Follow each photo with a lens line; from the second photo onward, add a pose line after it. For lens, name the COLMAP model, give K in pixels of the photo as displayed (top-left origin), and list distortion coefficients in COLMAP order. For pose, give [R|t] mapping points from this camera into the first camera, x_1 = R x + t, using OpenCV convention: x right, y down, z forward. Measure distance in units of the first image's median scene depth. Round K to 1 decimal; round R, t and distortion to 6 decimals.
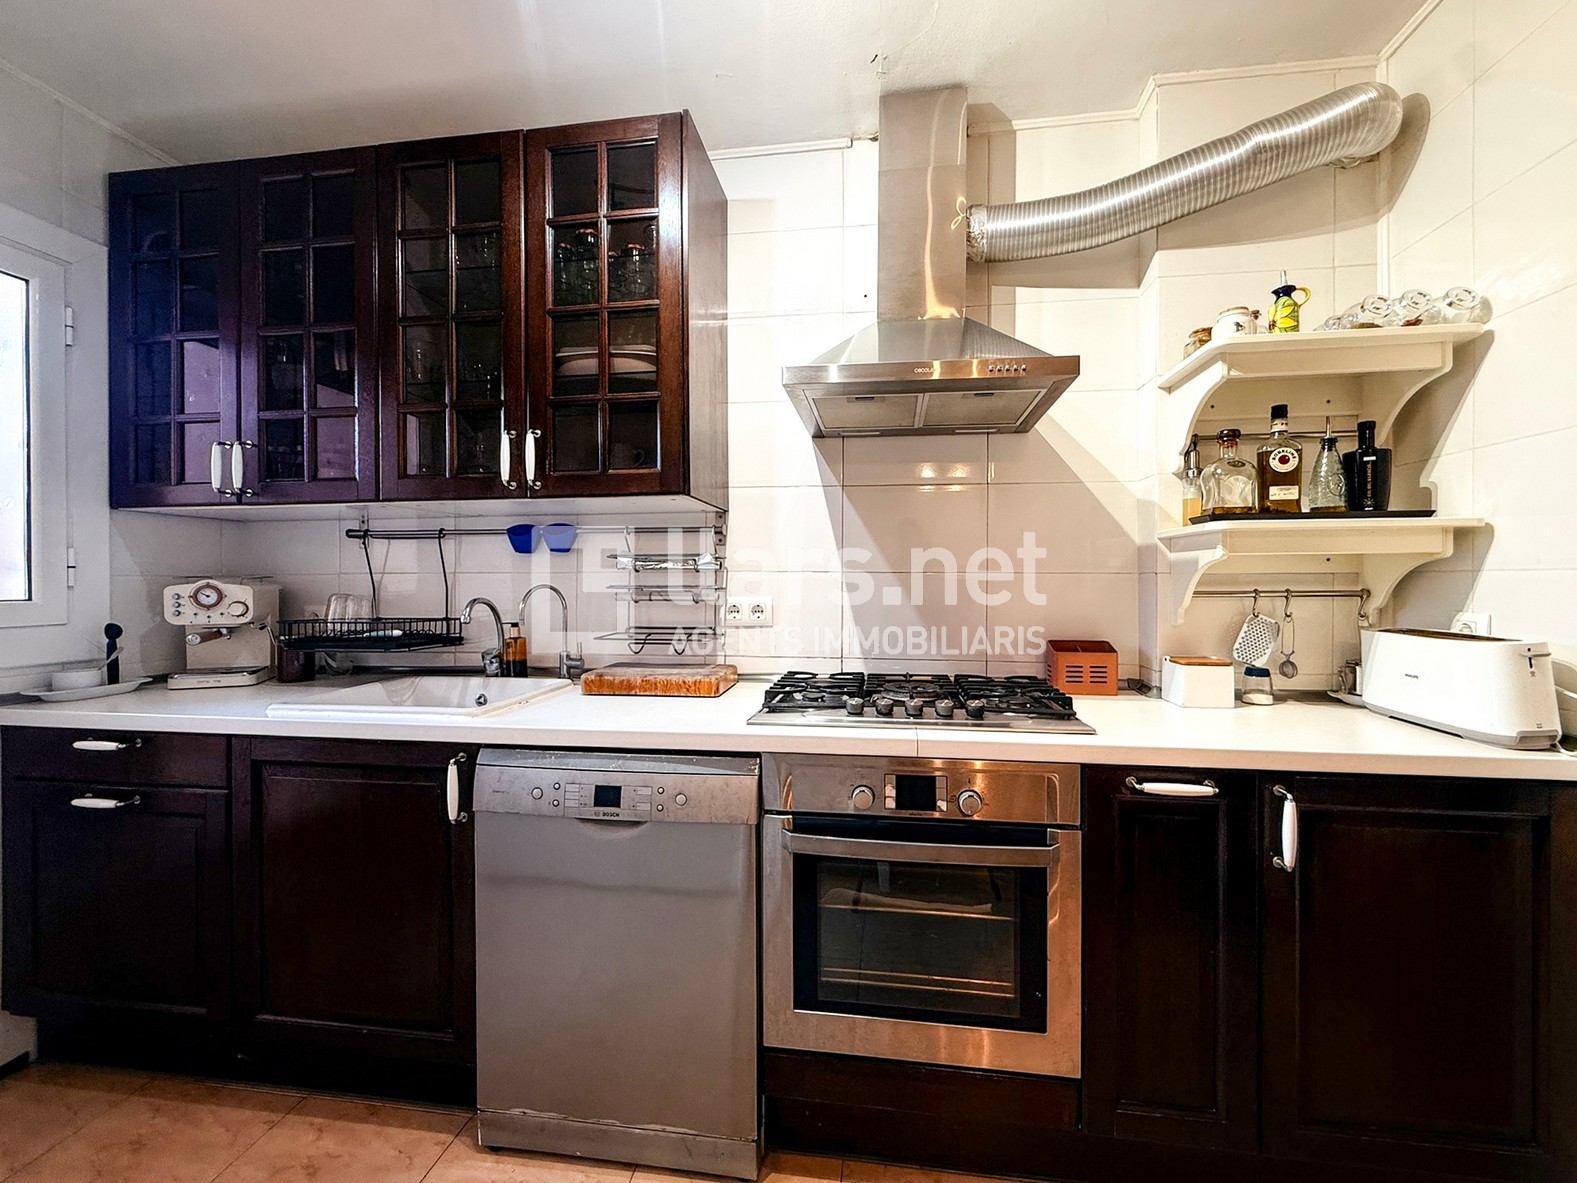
lens RADIAL K [[639.0, 0, 792.8], [0, 639.0, 580.0], [0, 0, 1]] dist [0.000070, -0.000016]
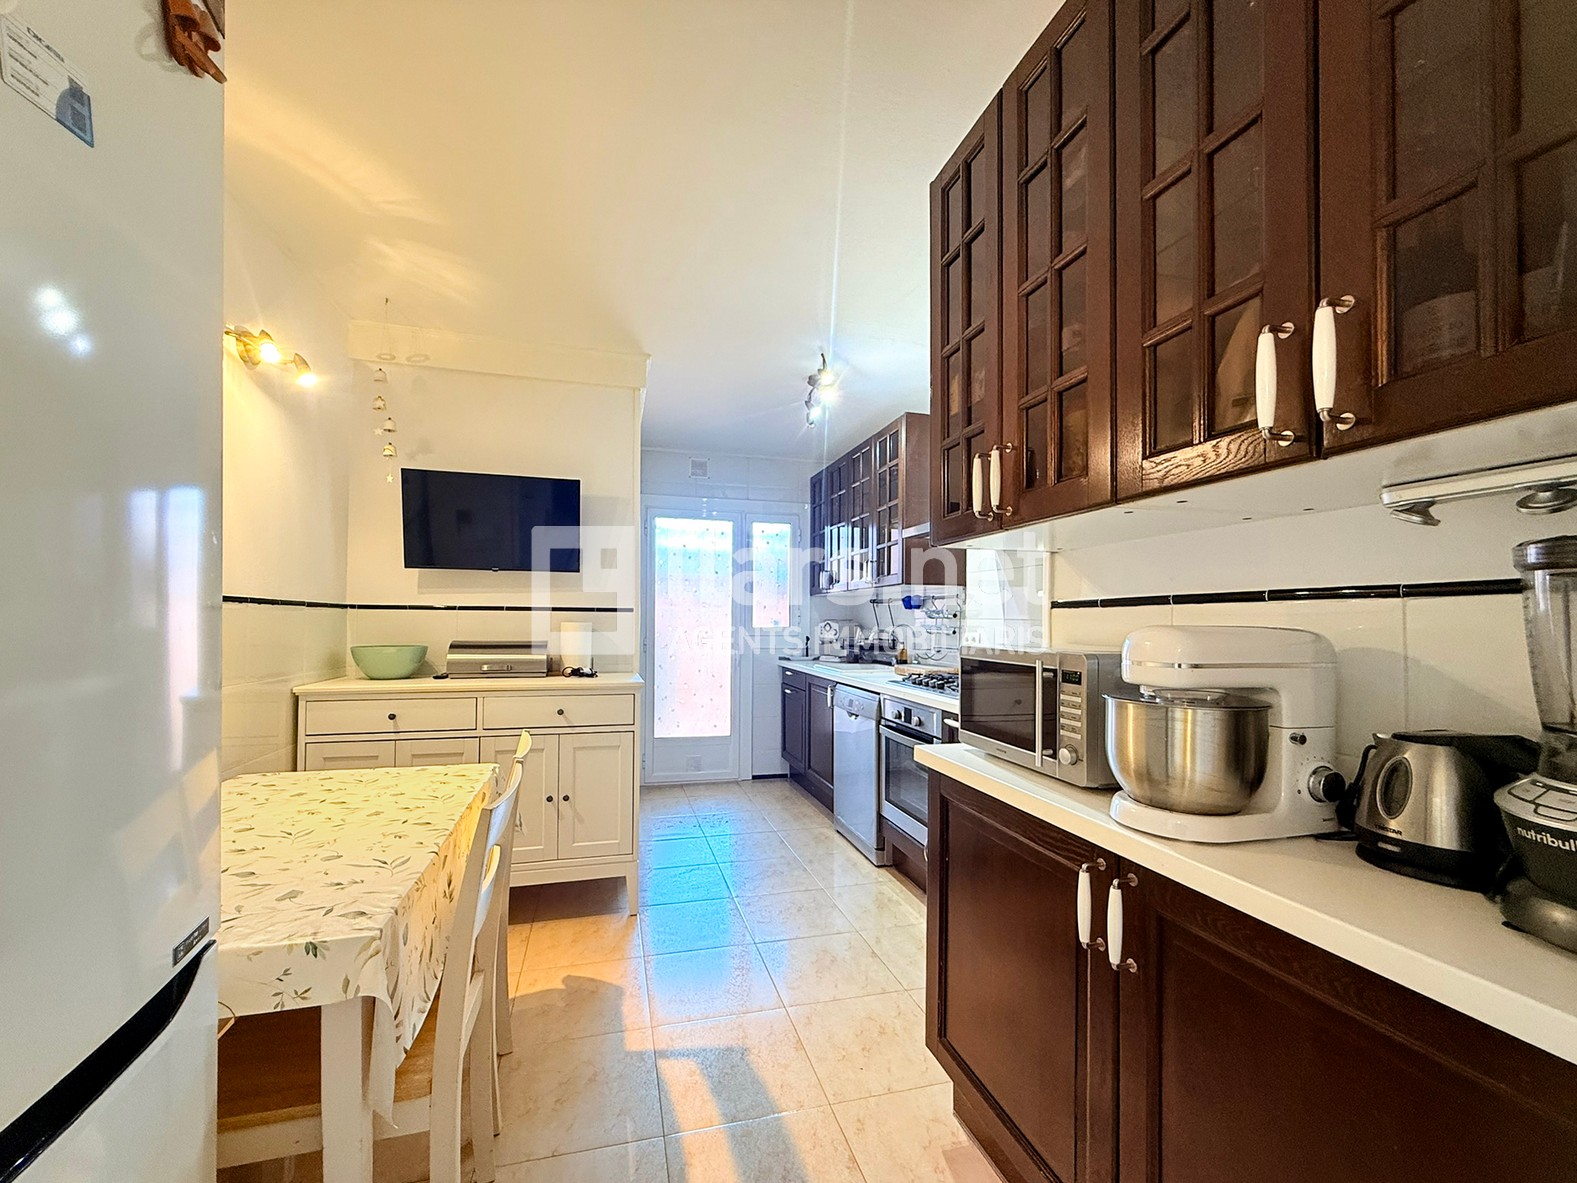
lens RADIAL K [[634.2, 0, 788.3], [0, 634.2, 616.0], [0, 0, 1]] dist [0.000055, -0.000004]
pose [[0.398117, -0.004289, -0.917325, 1.474157], [-0.010042, 0.999909, -0.009034, 0.004035], [0.917280, 0.012808, 0.398037, -0.209445]]
